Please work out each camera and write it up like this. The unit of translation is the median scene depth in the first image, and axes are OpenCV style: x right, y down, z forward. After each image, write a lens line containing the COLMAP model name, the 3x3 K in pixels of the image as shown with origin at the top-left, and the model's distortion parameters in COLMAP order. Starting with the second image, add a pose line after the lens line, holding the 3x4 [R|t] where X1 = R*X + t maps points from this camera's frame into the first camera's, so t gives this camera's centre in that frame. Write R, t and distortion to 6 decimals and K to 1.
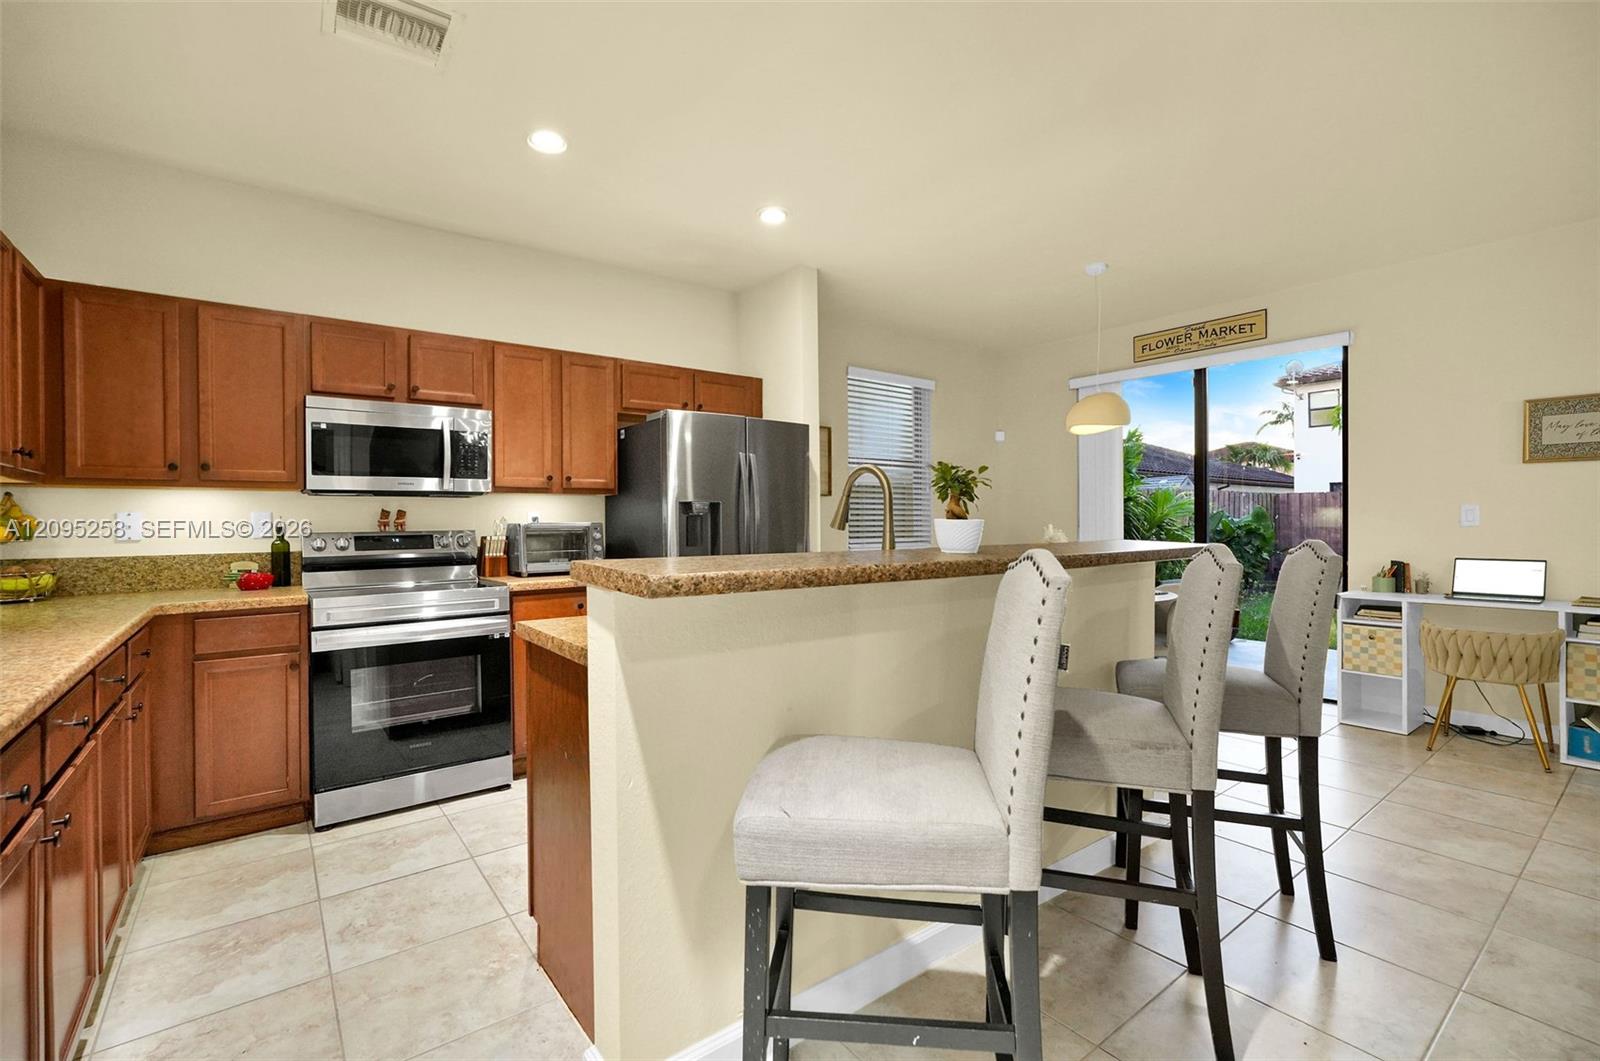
lens RADIAL K [[700.2, 0, 800.0], [0, 700.2, 530.5], [0, 0, 1]] dist [-0.000973, 0.000182]
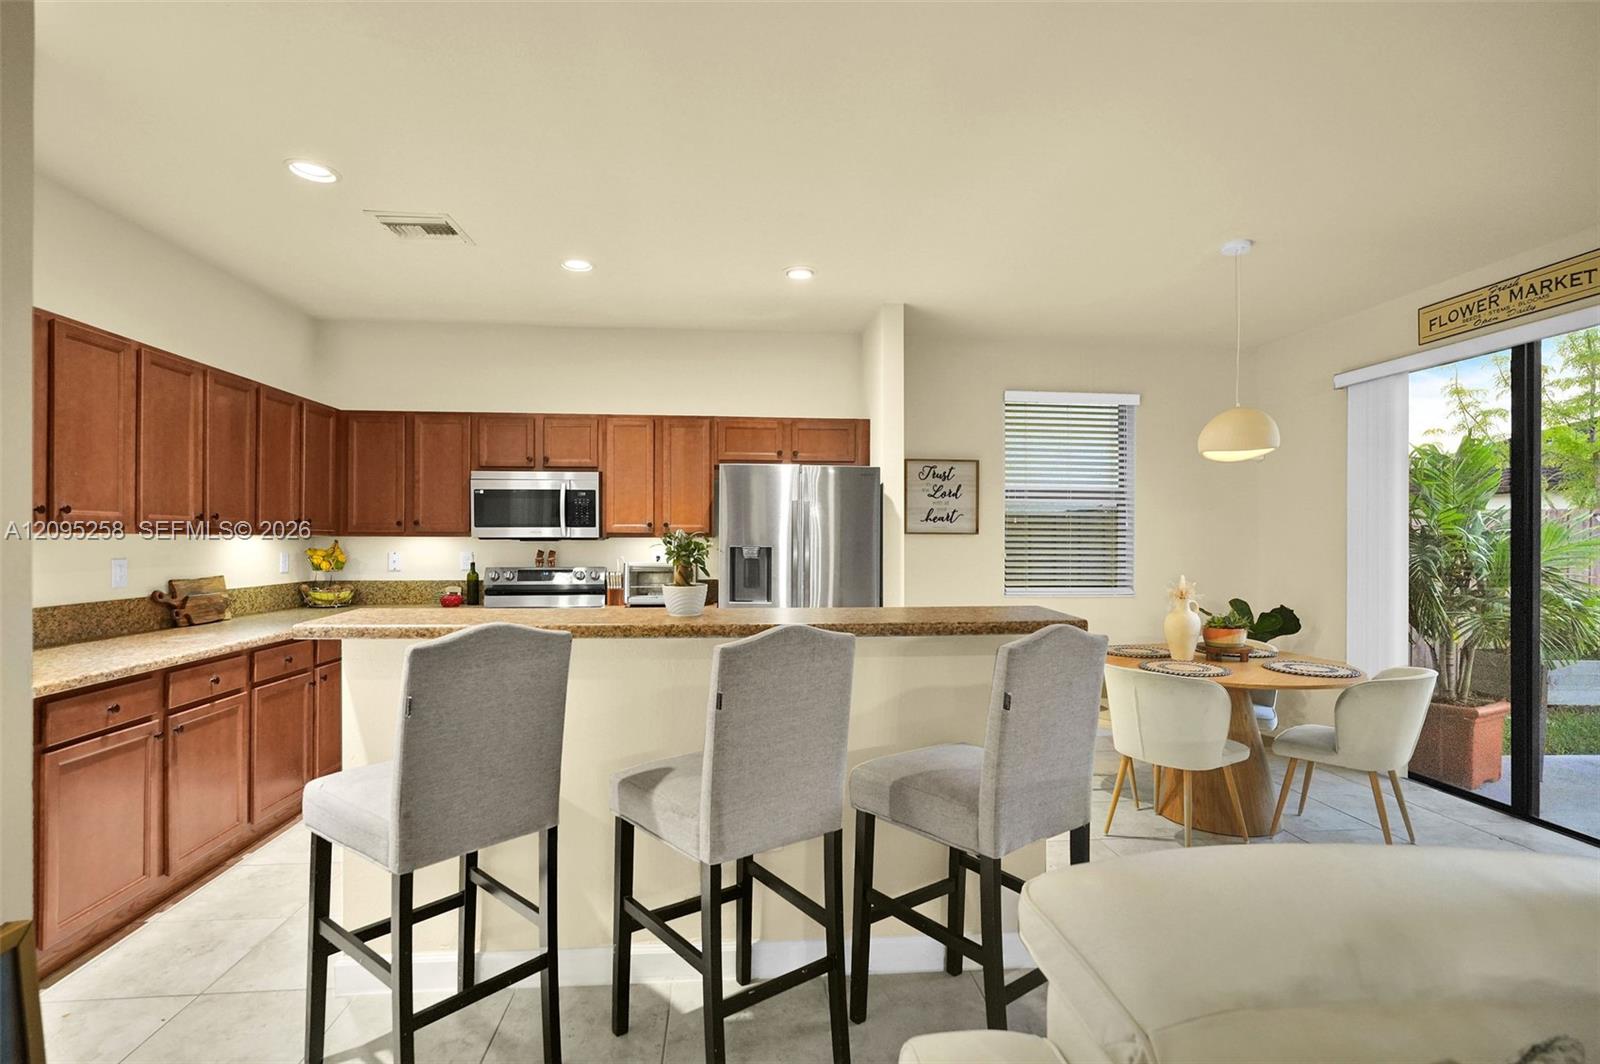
lens RADIAL K [[761.4, 0, 800.0], [0, 761.4, 532.0], [0, 0, 1]] dist [0.002522, 0.000417]
pose [[0.841064, 0.005781, -0.540905, 0.608147], [-0.019000, 0.999642, -0.018860, -0.047904], [0.540602, 0.026139, 0.840872, 0.062867]]
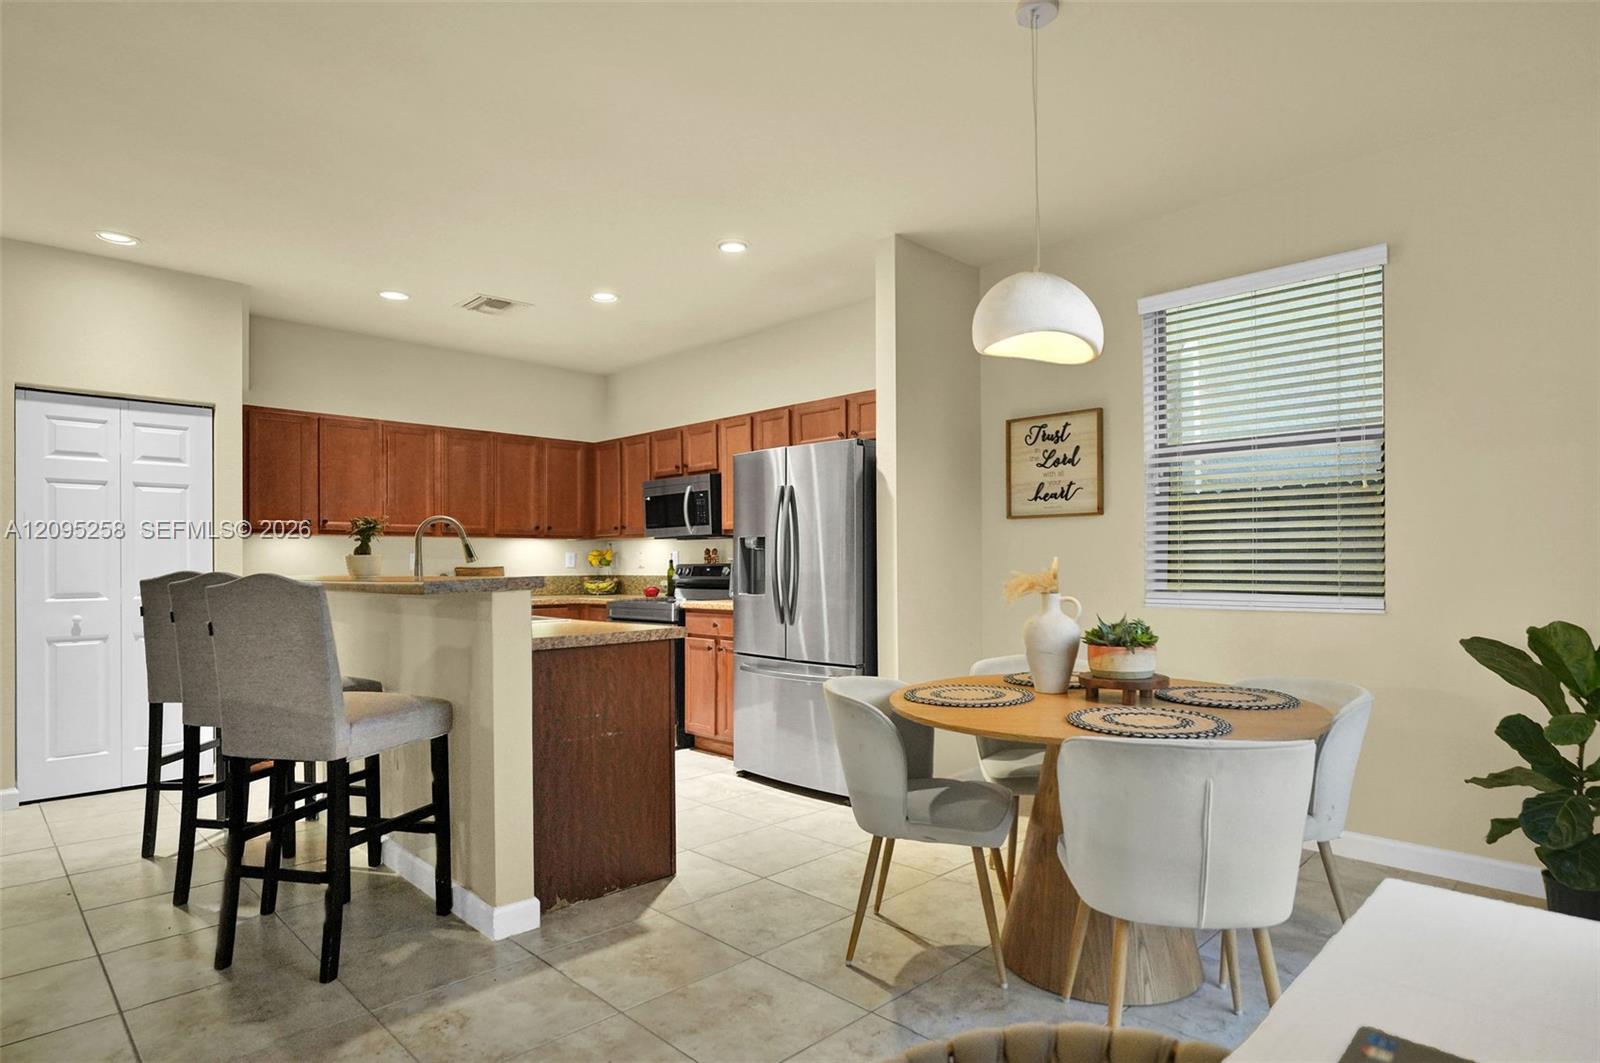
lens RADIAL K [[892.6, 0, 800.9], [0, 892.6, 550.3], [0, 0, 1]] dist [0.089286, 0.000179]
pose [[0.126030, -0.001044, -0.992026, 1.297303], [-0.004134, 0.999990, -0.001577, -0.024463], [0.992018, 0.004300, 0.126025, 0.990076]]
